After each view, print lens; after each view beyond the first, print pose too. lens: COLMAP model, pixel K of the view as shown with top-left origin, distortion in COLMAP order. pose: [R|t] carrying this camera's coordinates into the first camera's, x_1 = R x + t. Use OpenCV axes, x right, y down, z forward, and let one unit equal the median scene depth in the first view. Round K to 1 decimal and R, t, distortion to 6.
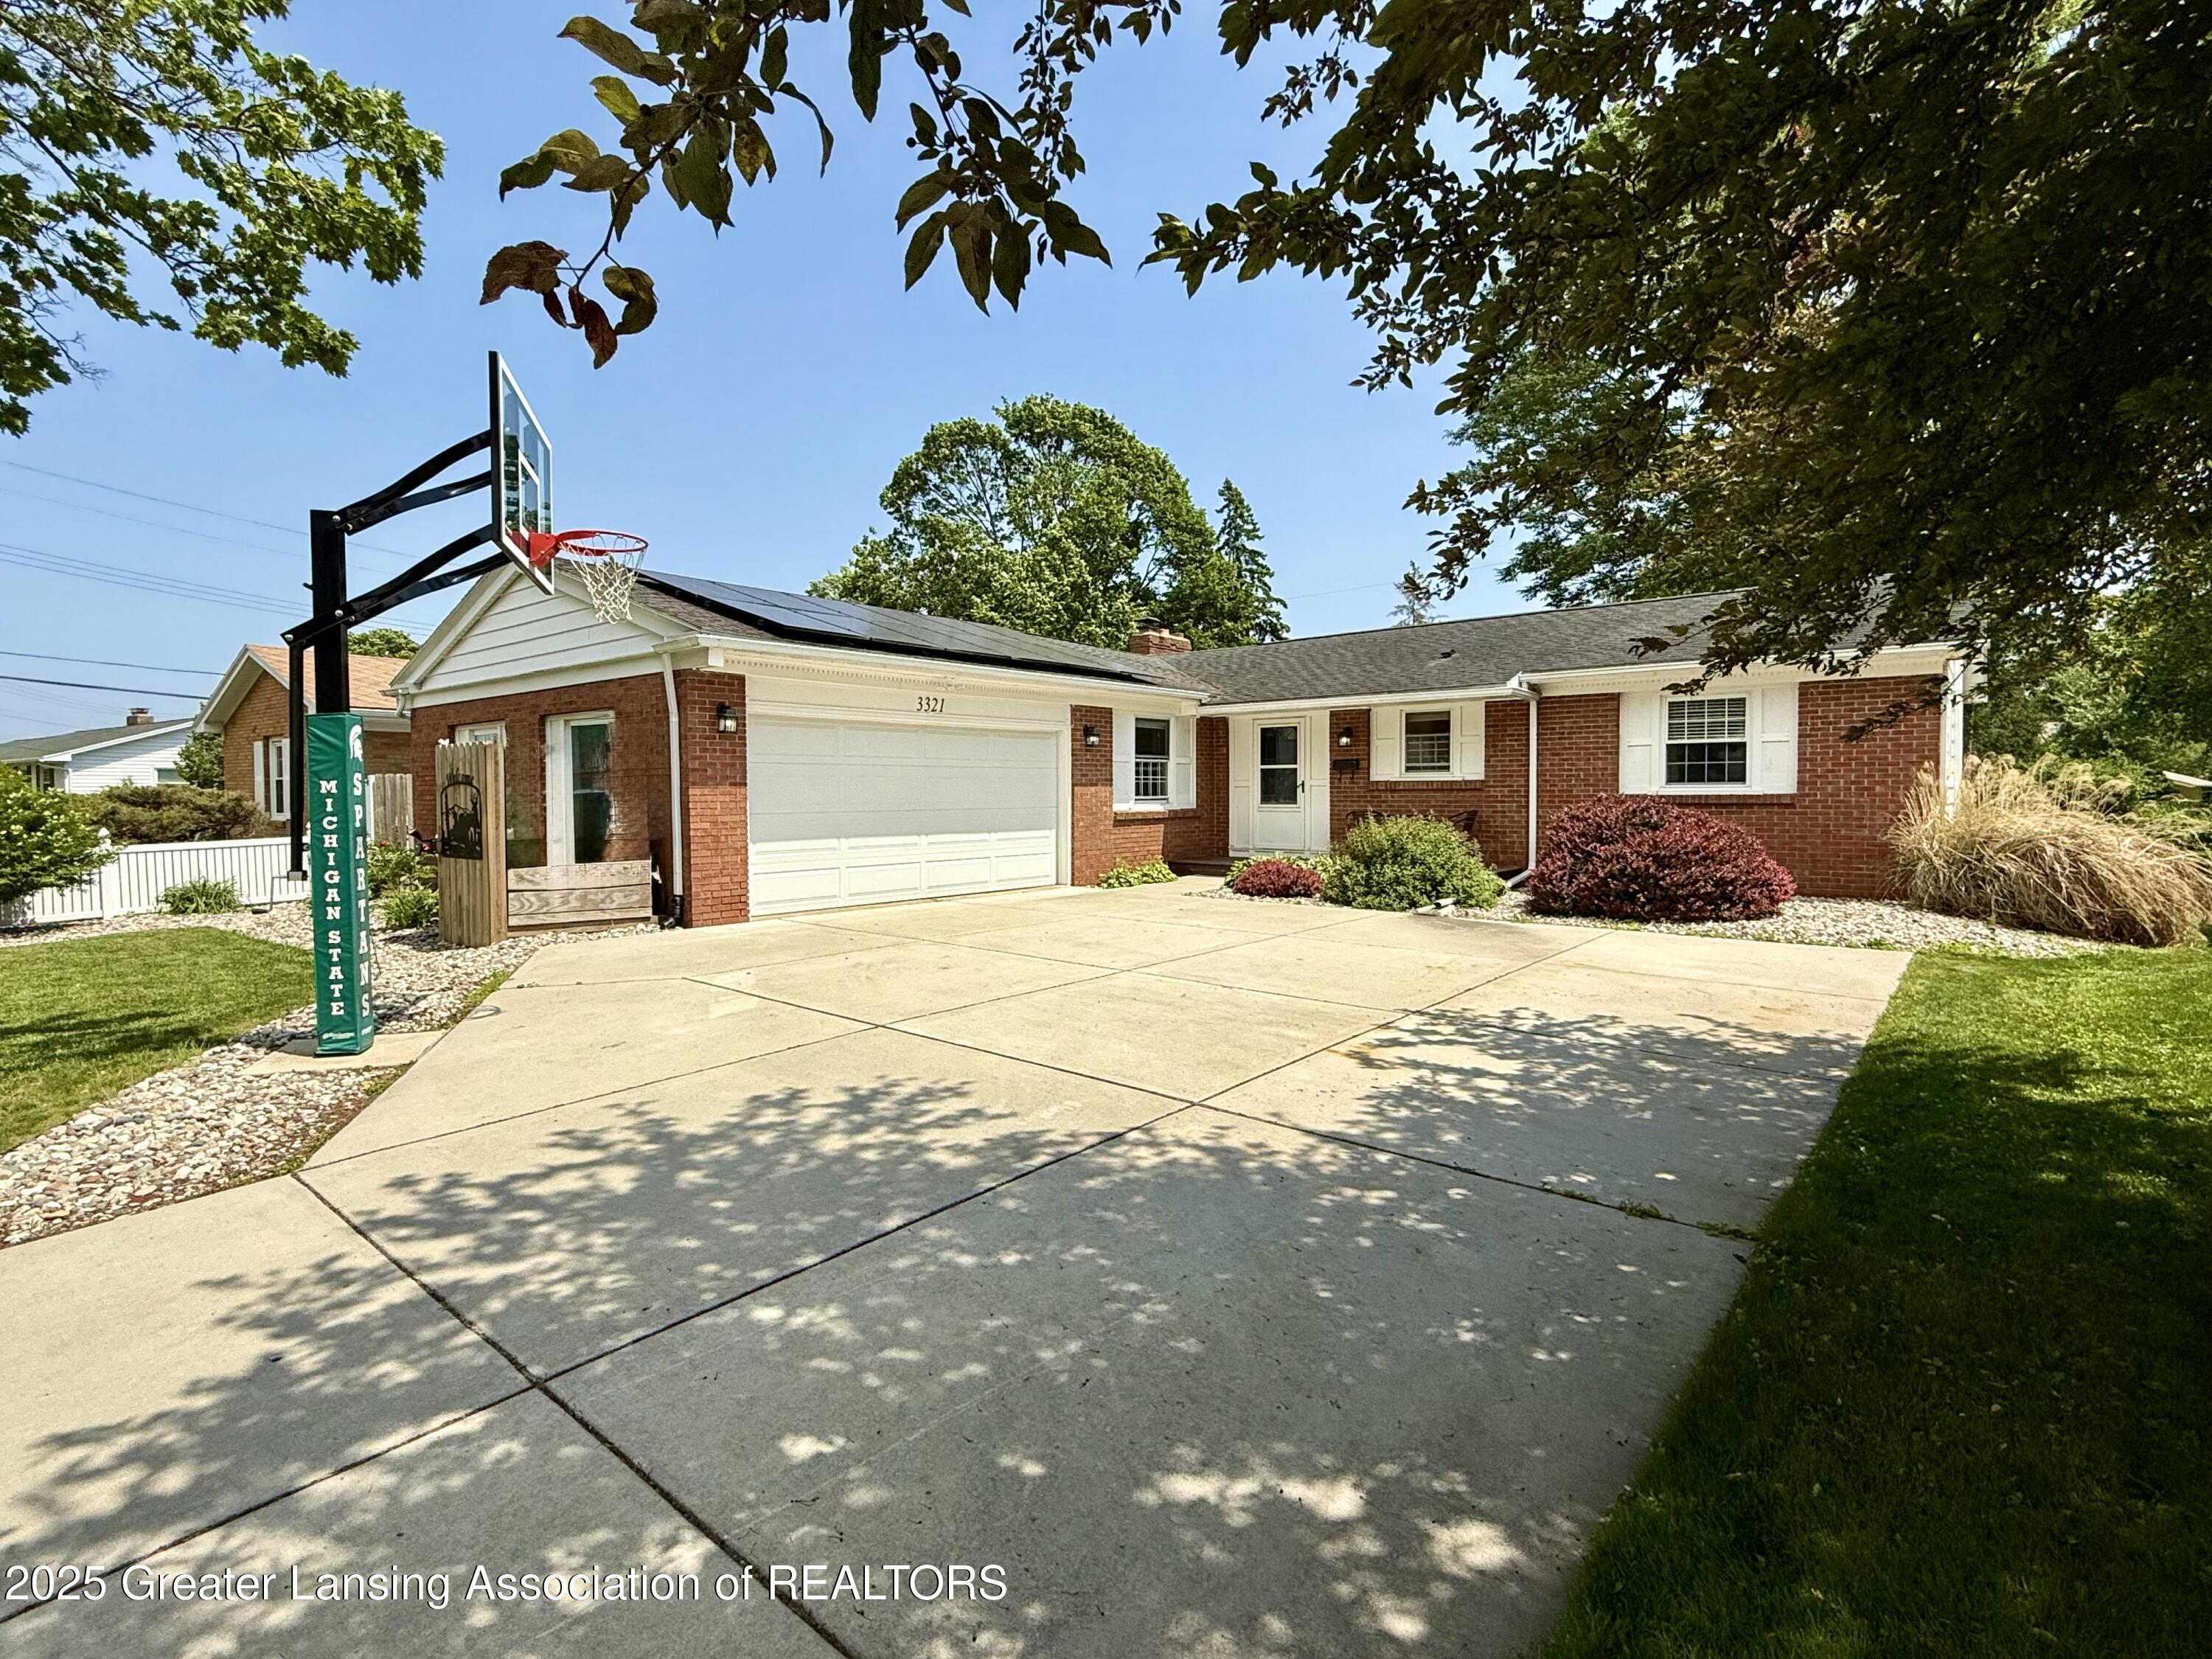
lens RADIAL K [[1013.4, 0, 1128.5], [0, 1013.4, 847.1], [0, 0, 1]] dist [-0.002148, -0.000125]
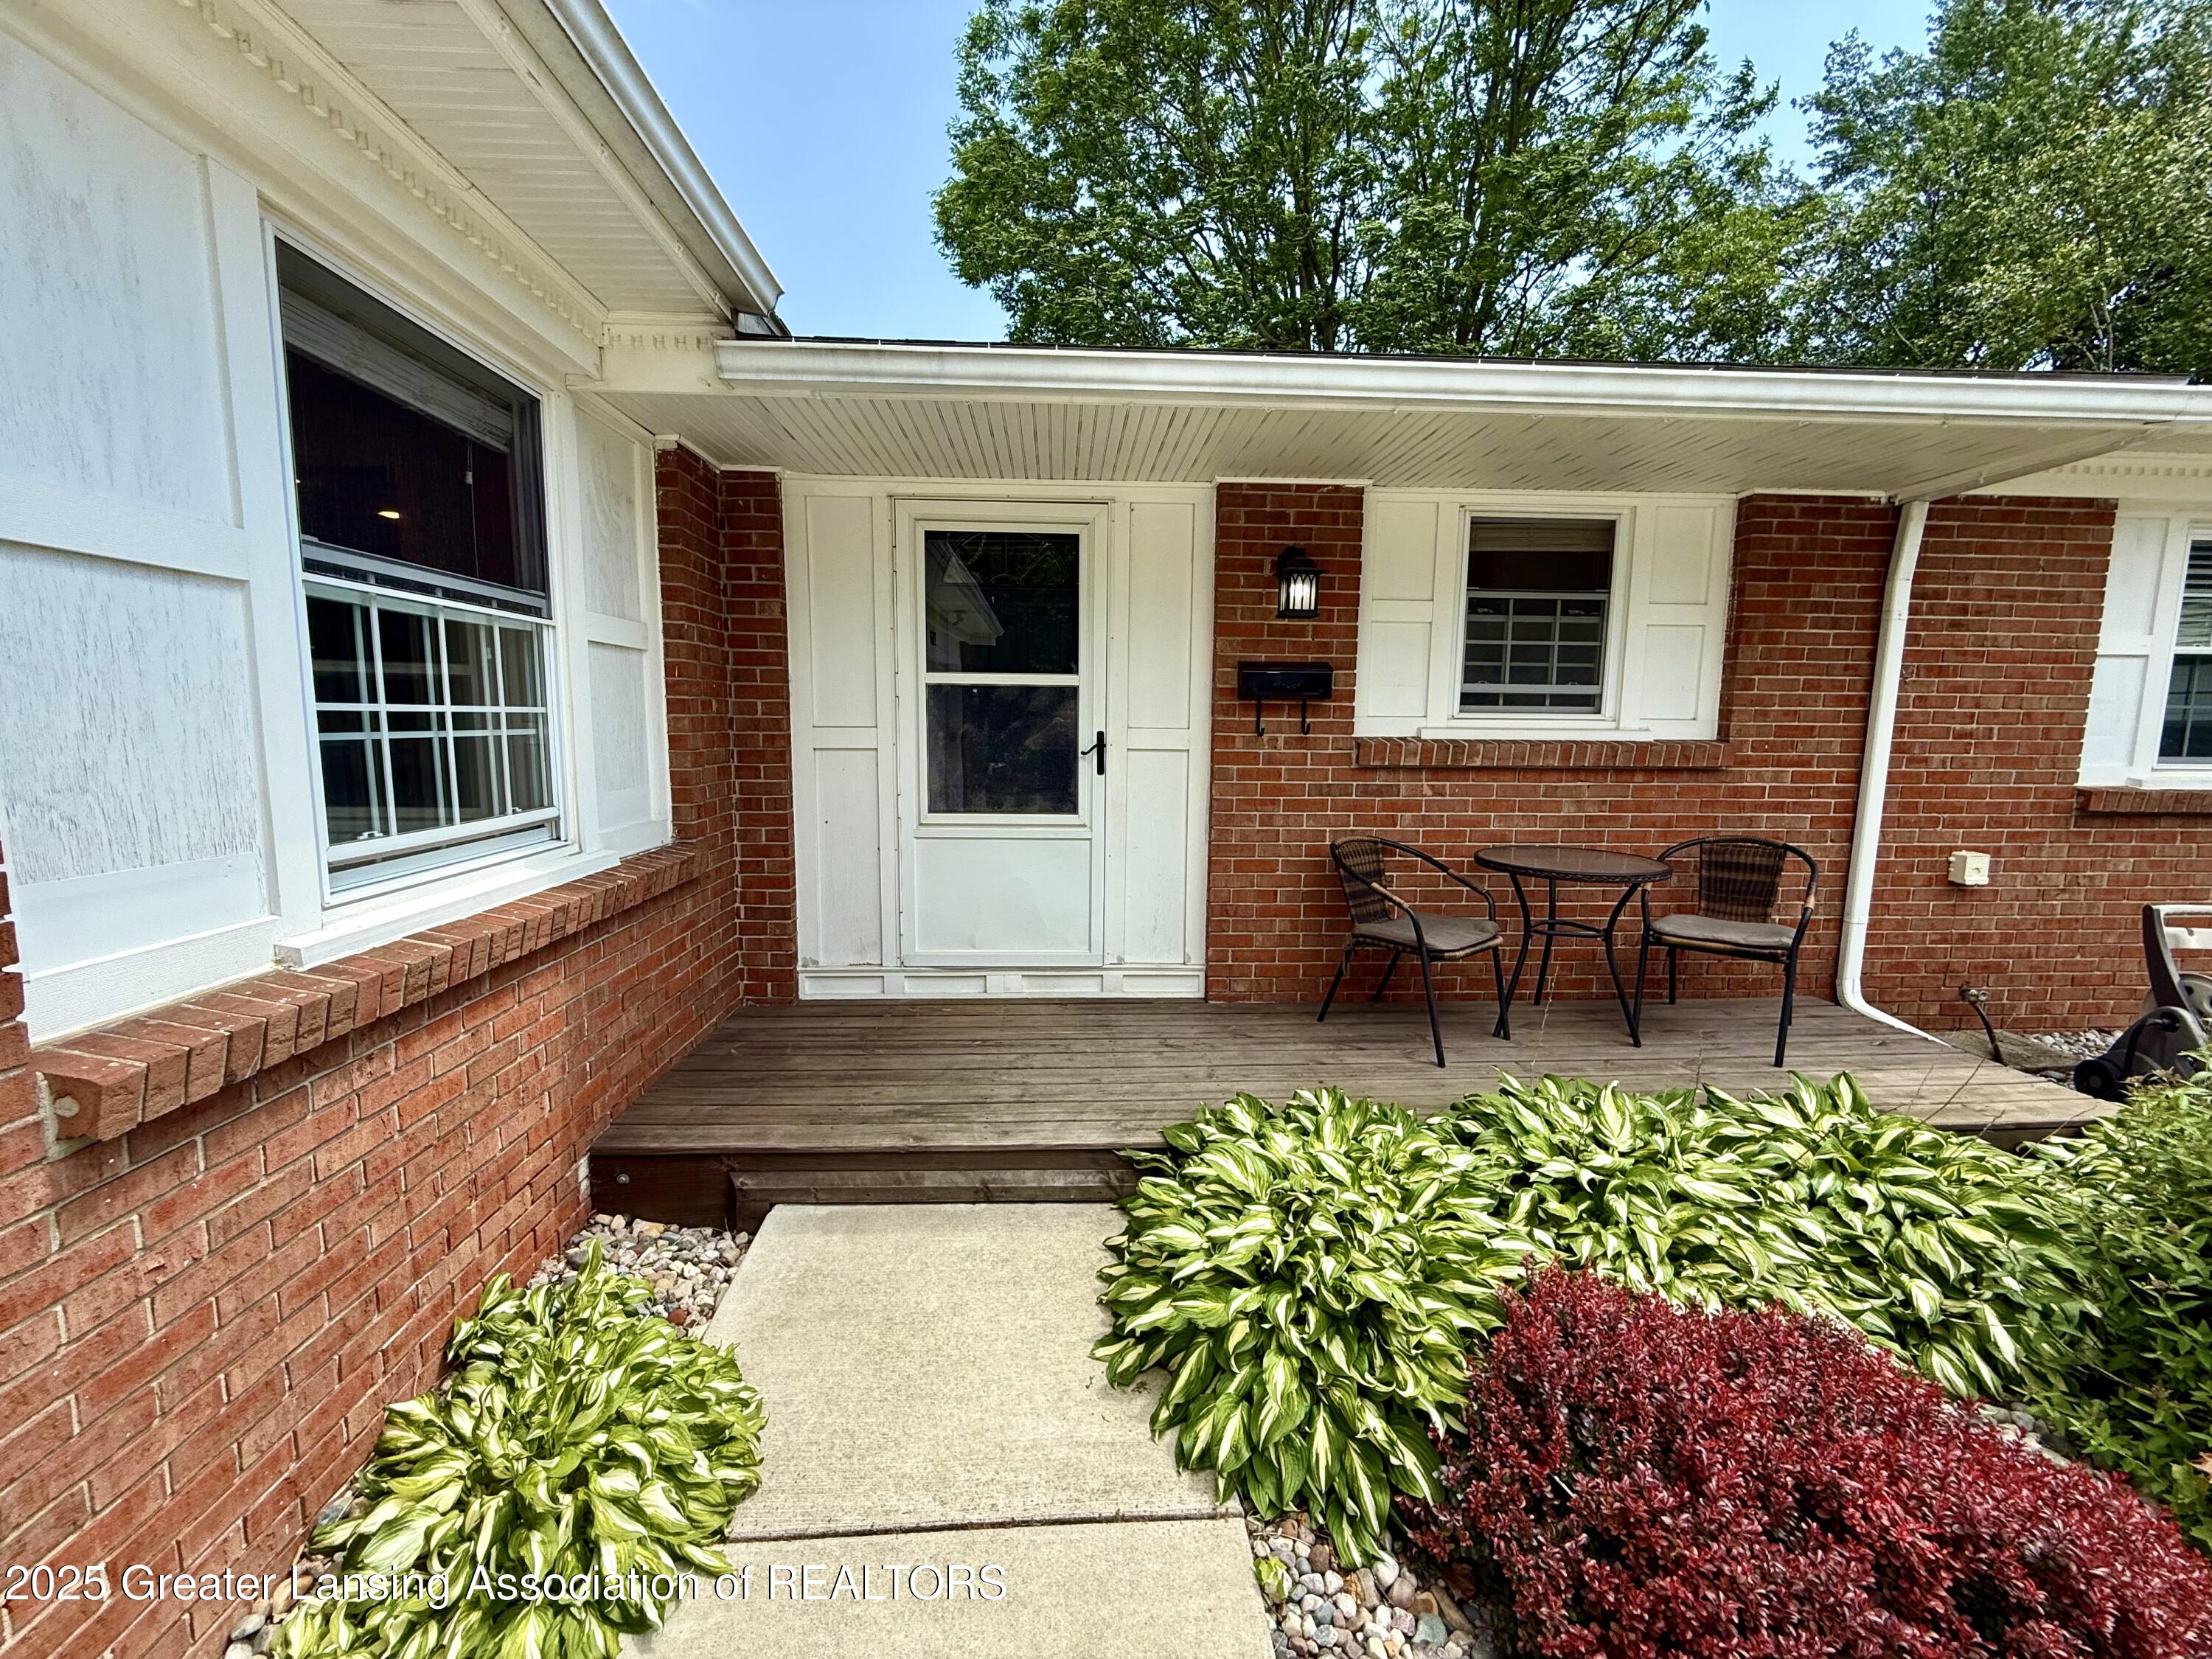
lens RADIAL K [[883.6, 0, 1102.5], [0, 883.6, 832.7], [0, 0, 1]] dist [-0.001279, 0.000381]
pose [[0.748715, -0.072665, 0.658897, 0.005987], [0.023506, 0.996259, 0.083160, -0.058353], [-0.662475, -0.046775, 0.747622, 0.819730]]
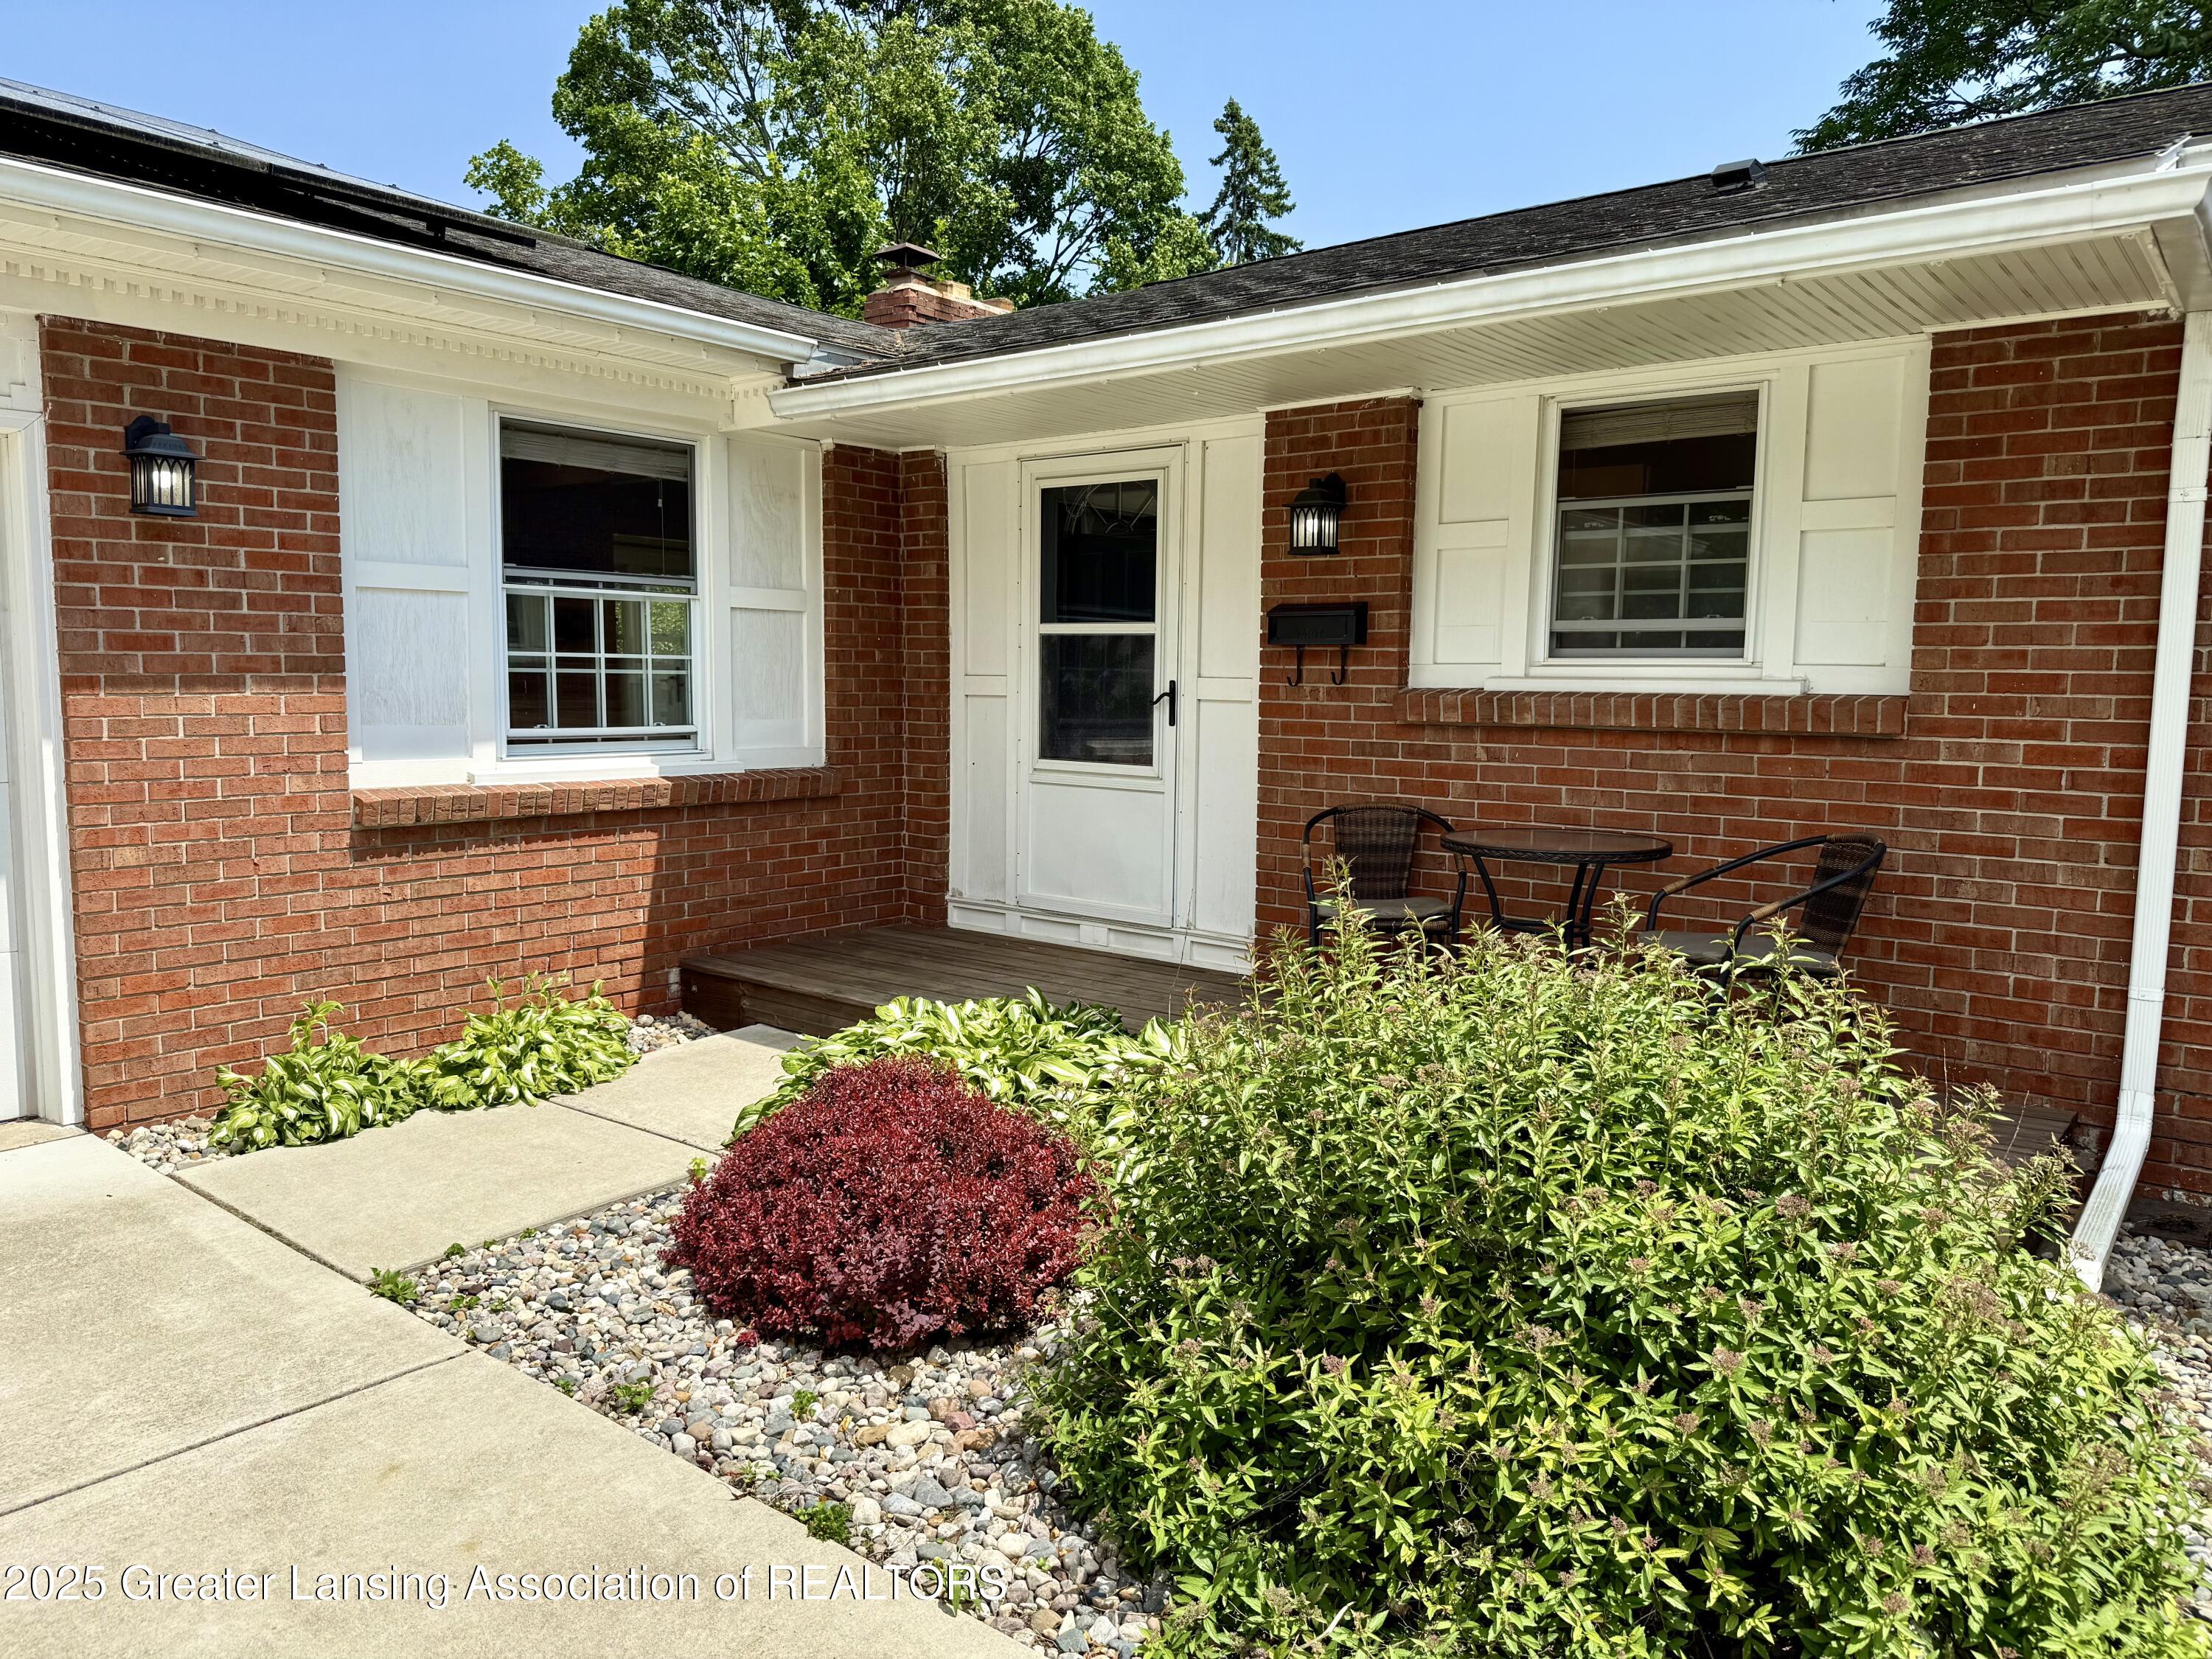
lens RADIAL K [[1516.7, 0, 1116.9], [0, 1516.7, 831.6], [0, 0, 1]] dist [0.044166, -0.024044]
pose [[0.999814, 0.019226, -0.001462, 0.159759], [-0.019131, 0.998613, 0.049060, -0.044816], [0.002403, -0.049023, 0.998795, 0.592986]]
